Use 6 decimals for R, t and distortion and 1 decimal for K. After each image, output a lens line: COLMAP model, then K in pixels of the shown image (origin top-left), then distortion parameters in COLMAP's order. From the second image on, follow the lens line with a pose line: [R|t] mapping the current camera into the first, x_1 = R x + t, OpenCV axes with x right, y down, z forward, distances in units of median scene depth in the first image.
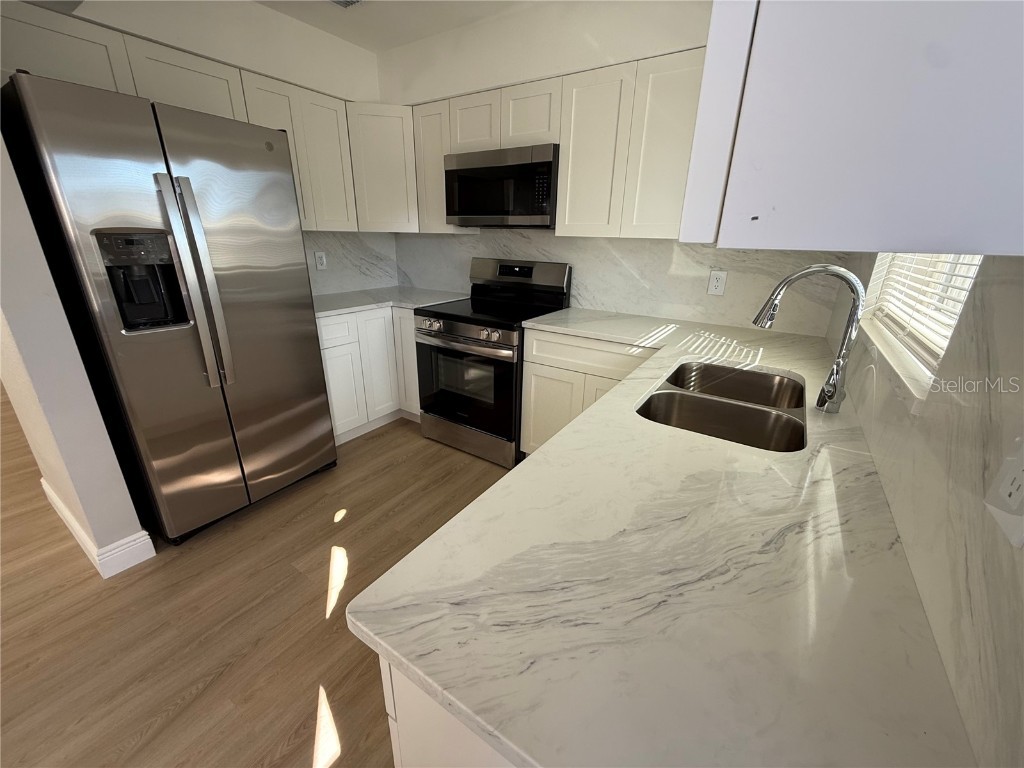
lens RADIAL K [[408.0, 0, 509.5], [0, 408.0, 382.9], [0, 0, 1]] dist [0.000051, -0.000022]
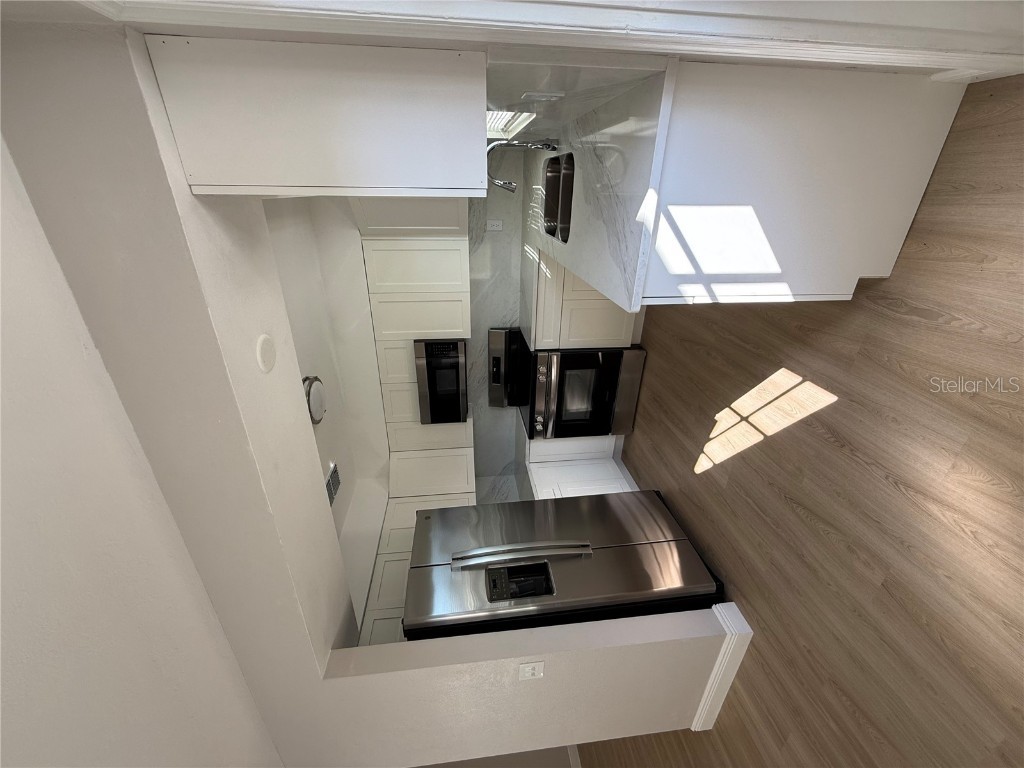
lens RADIAL K [[408.0, 0, 511.2], [0, 408.0, 381.3], [0, 0, 1]] dist [0.000051, -0.000022]
pose [[-0.071108, -0.987984, 0.137228, -0.317144], [0.970099, -0.100506, -0.220920, 0.102868], [0.232058, 0.117416, 0.965589, -0.434183]]
